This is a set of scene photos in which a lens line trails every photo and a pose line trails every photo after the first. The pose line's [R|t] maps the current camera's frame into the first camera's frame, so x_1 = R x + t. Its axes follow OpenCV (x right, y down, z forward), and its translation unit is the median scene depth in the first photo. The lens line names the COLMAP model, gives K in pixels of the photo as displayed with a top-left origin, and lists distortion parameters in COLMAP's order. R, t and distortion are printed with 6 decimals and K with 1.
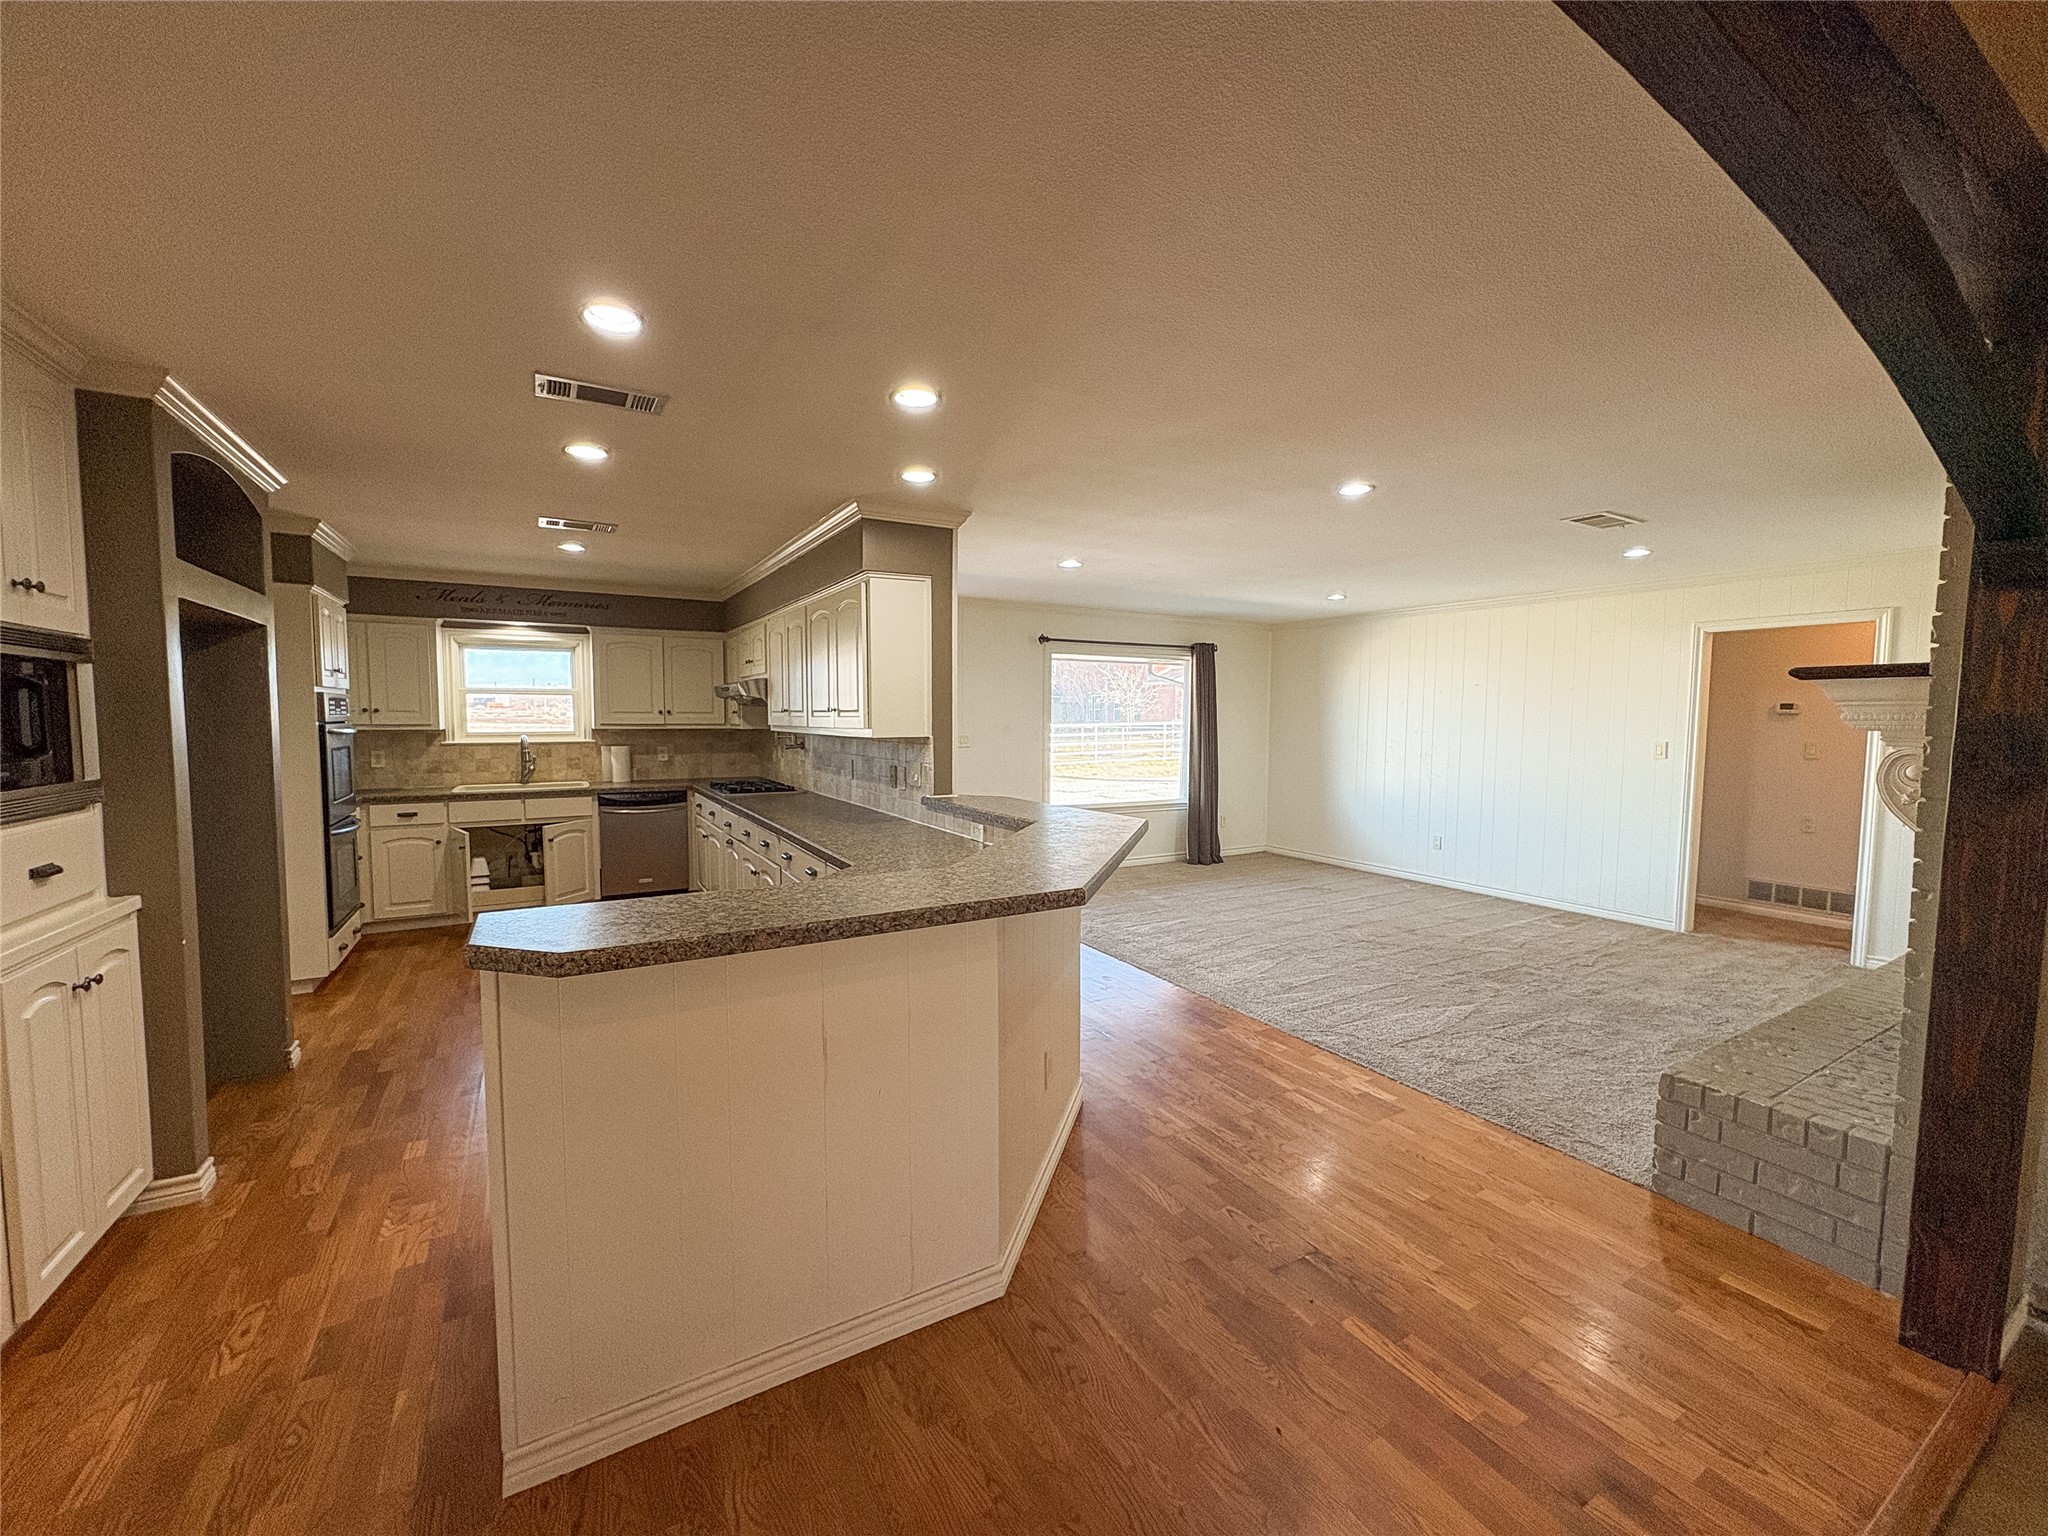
lens RADIAL K [[811.4, 0, 1024.1], [0, 811.4, 770.8], [0, 0, 1]] dist [-0.000951, 0.000254]
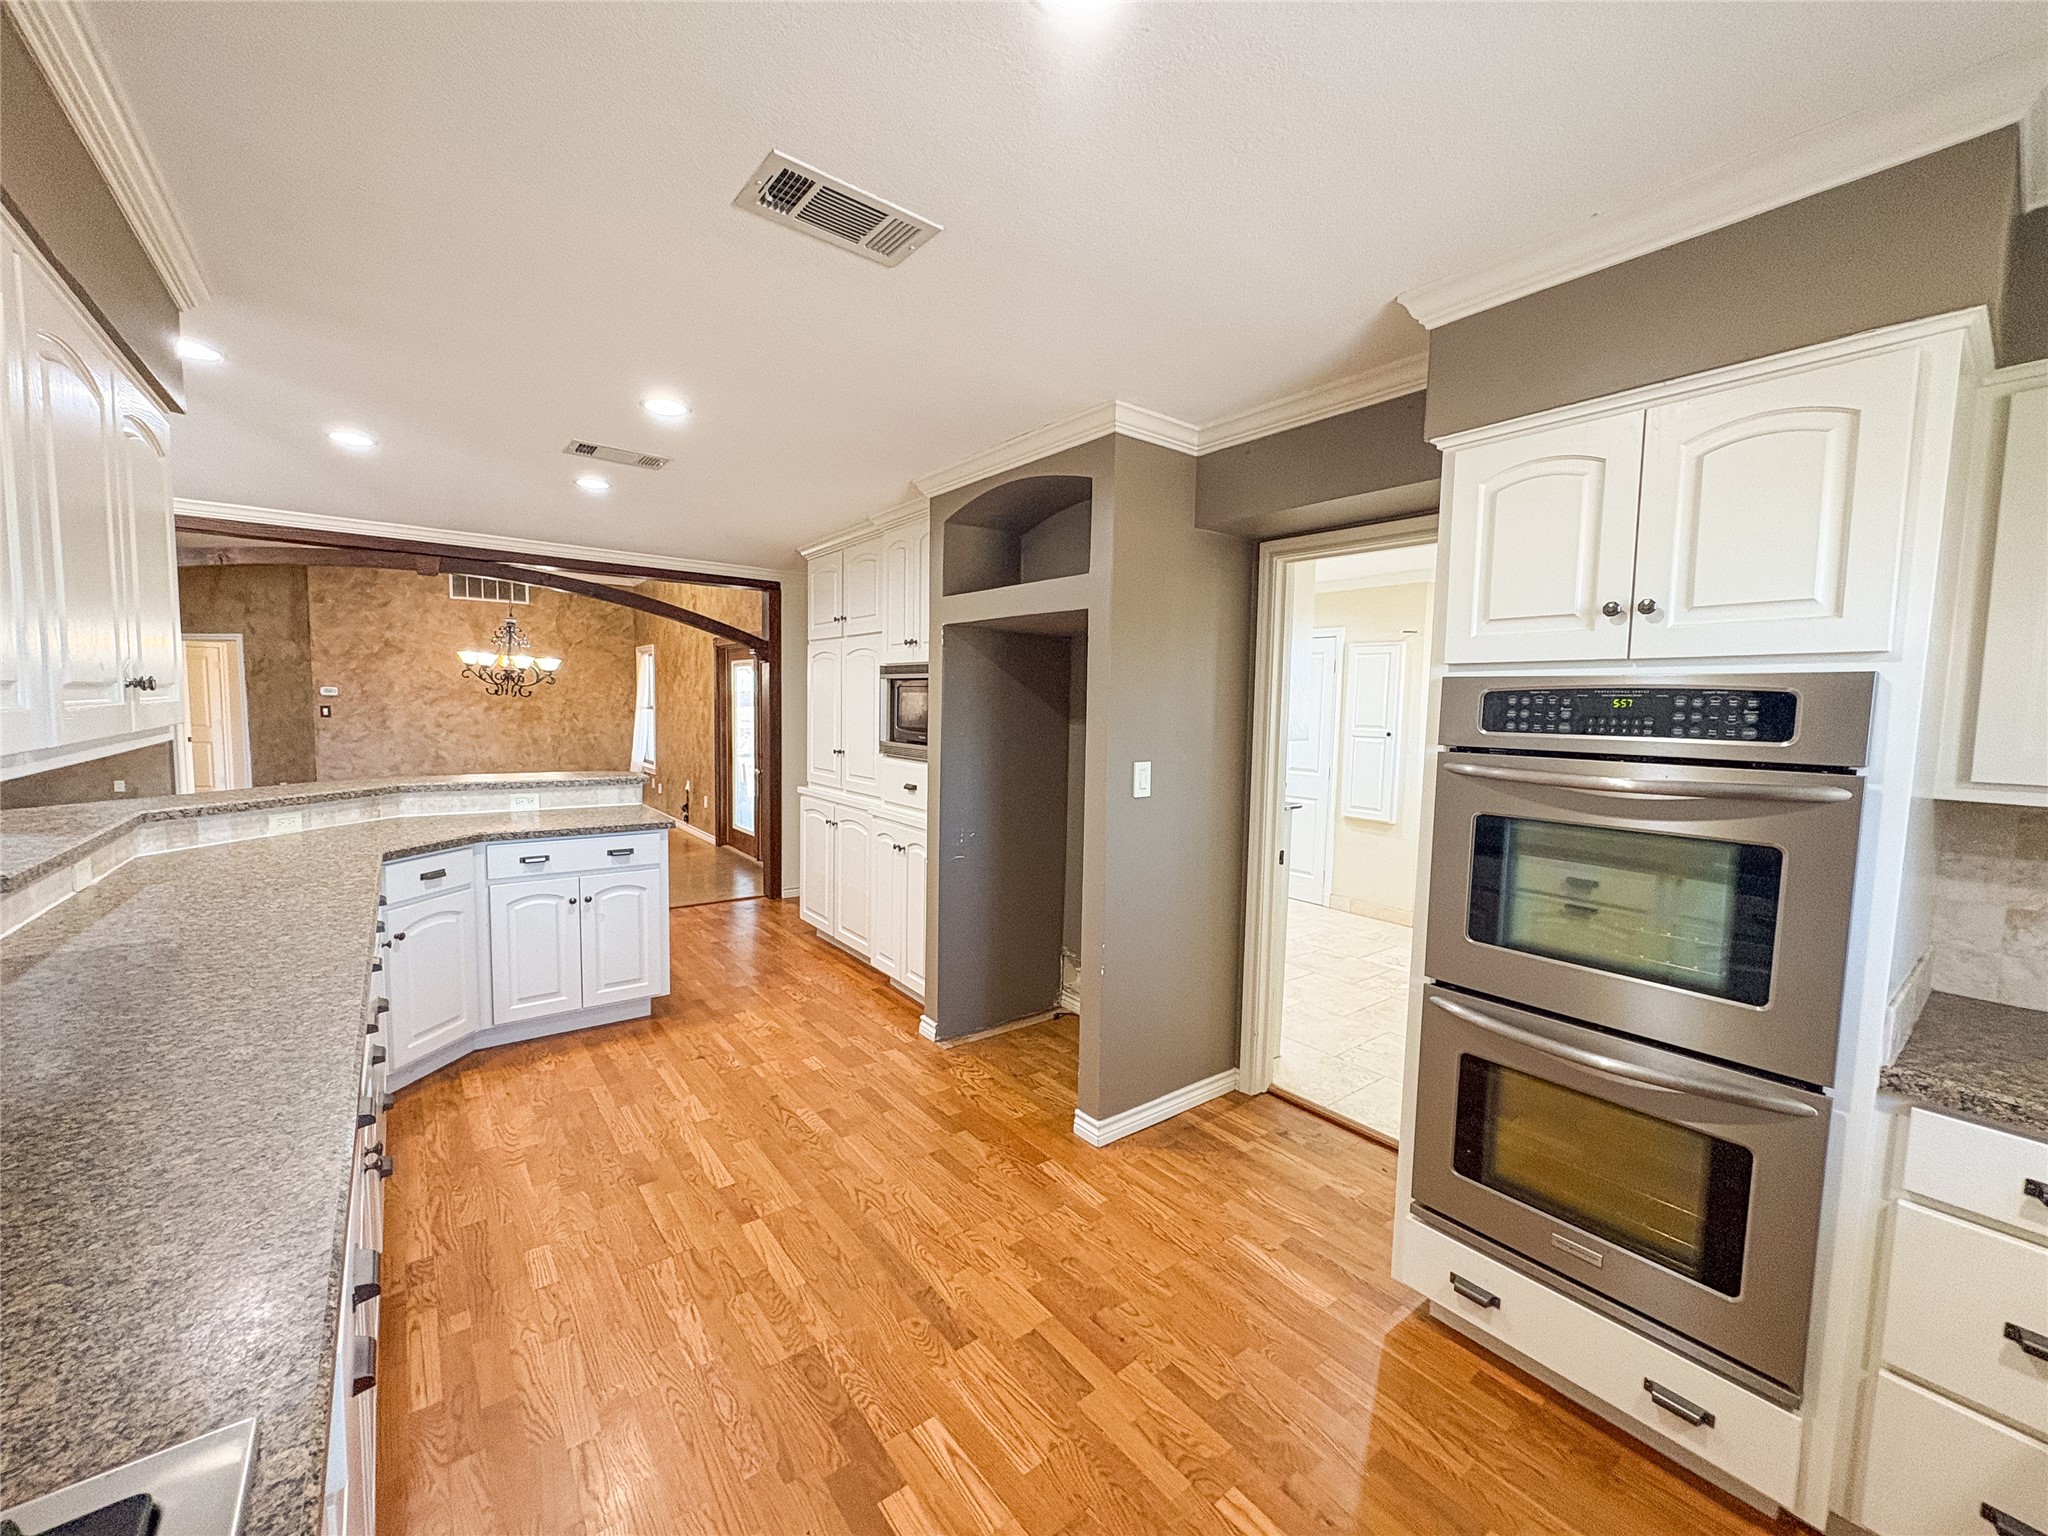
lens RADIAL K [[811.4, 0, 1024.1], [0, 811.4, 770.8], [0, 0, 1]] dist [-0.000951, 0.000254]
pose [[-0.991760, -0.019126, -0.126677, -0.403834], [-0.037962, 0.988260, 0.147991, -0.071281], [0.122359, 0.151580, -0.980842, 0.972222]]
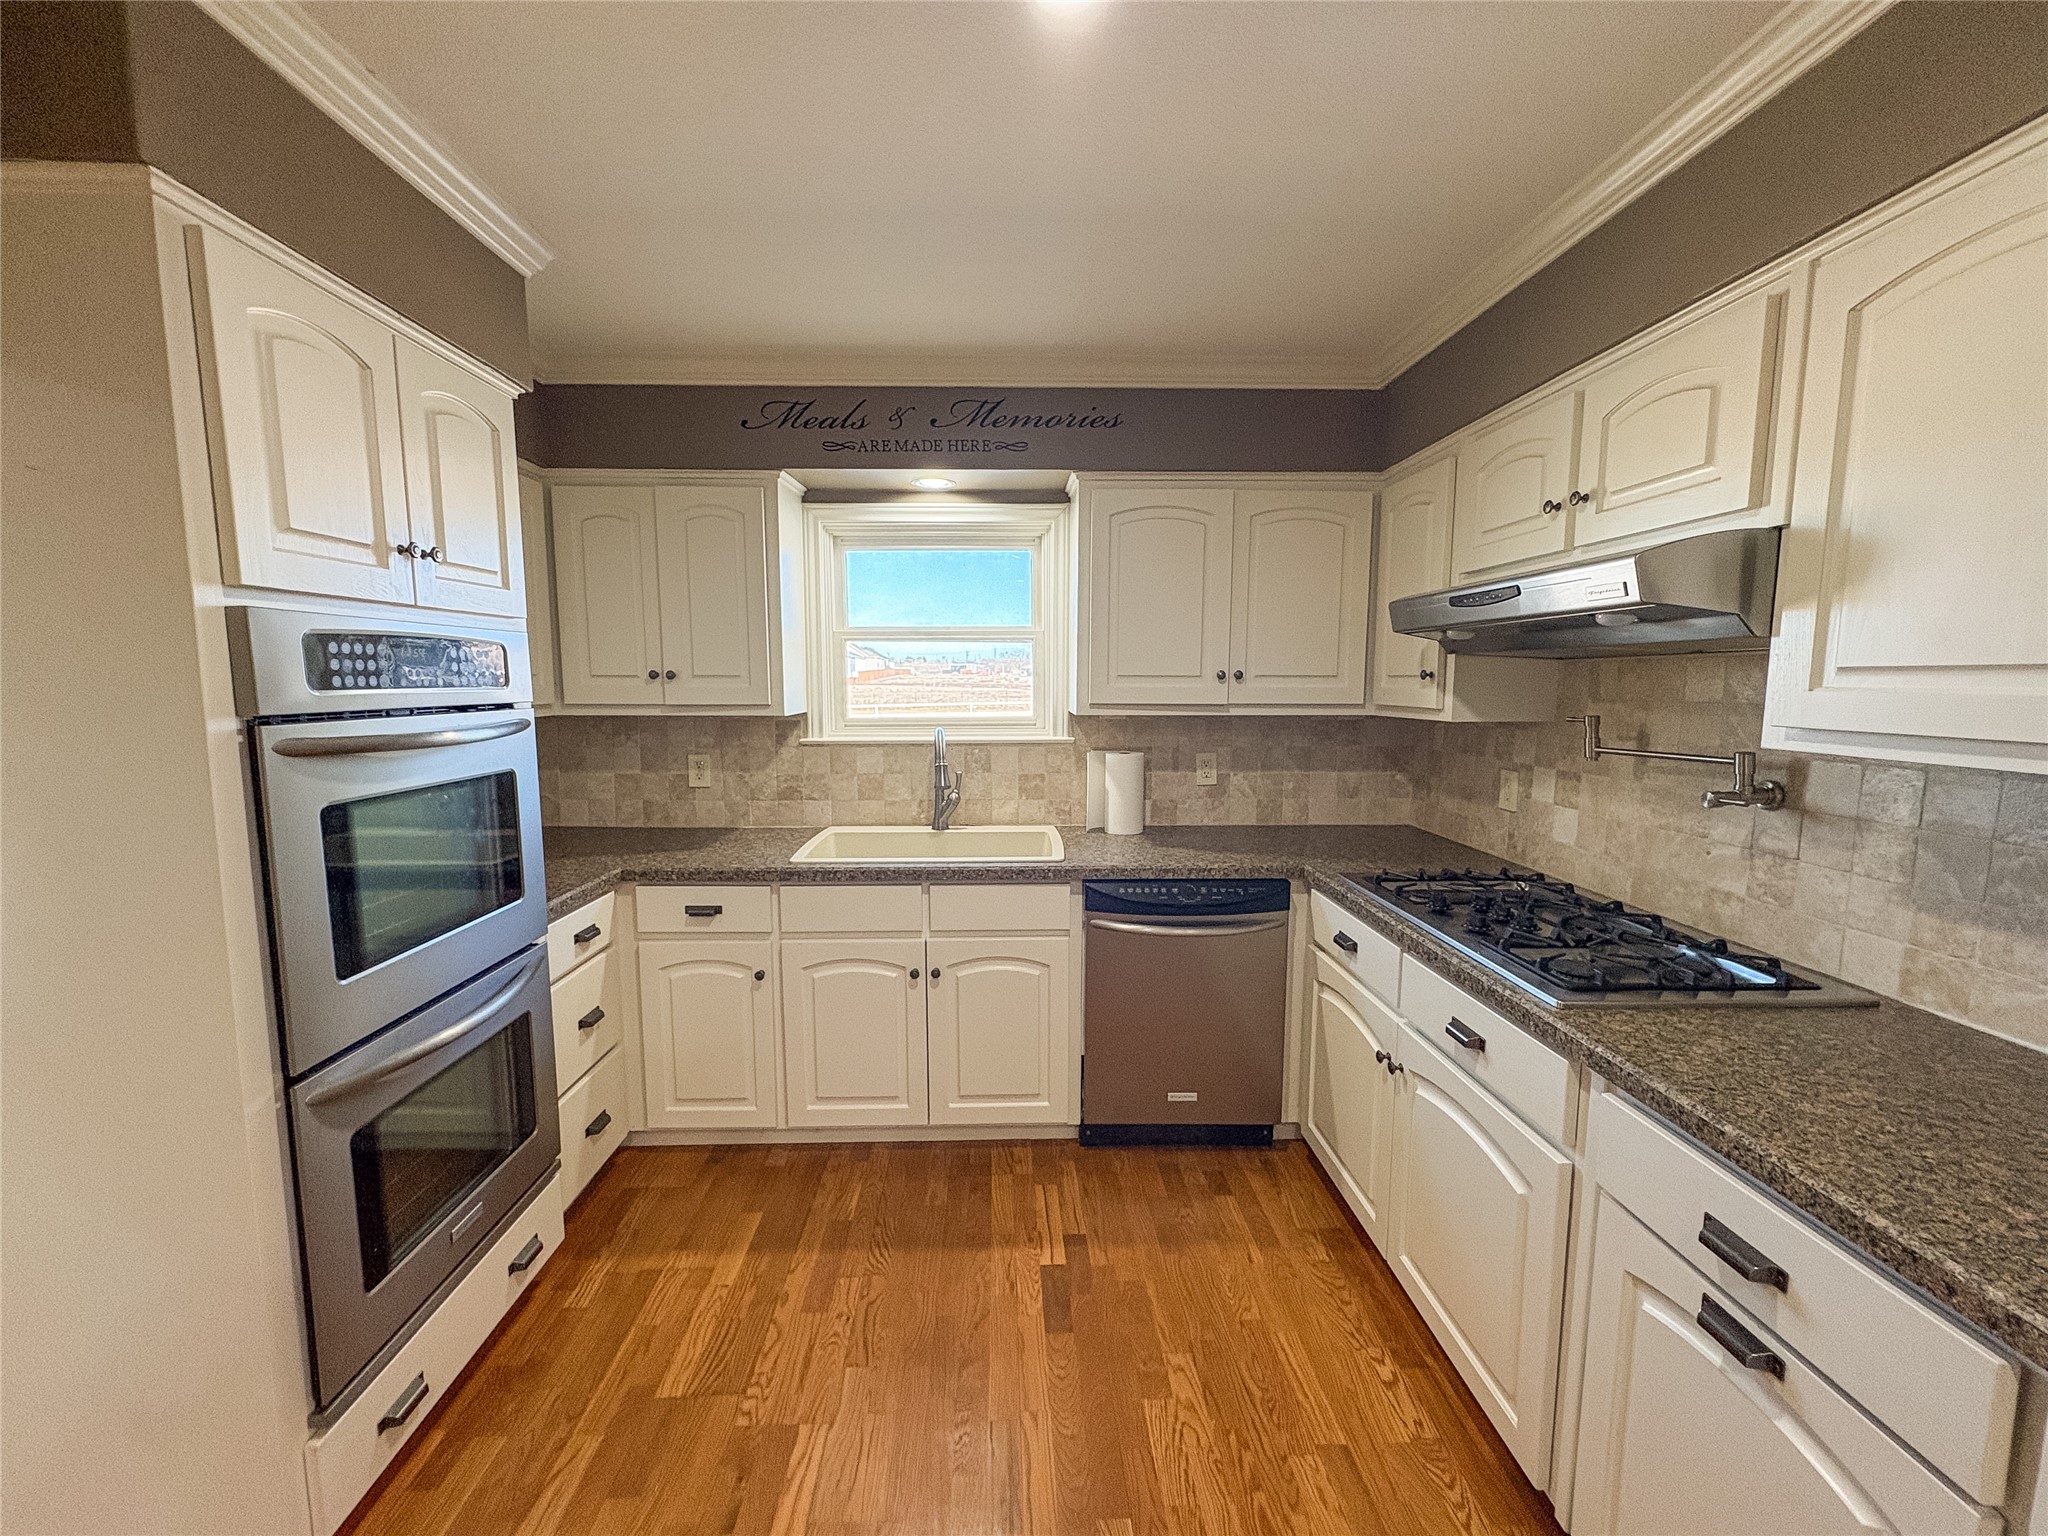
lens RADIAL K [[811.4, 0, 1024.1], [0, 811.4, 770.8], [0, 0, 1]] dist [-0.000951, 0.000254]
pose [[0.873328, 0.050568, -0.484502, -0.348977], [-0.029092, 0.998236, 0.051748, -0.044434], [0.486264, -0.031098, 0.873259, 0.617824]]
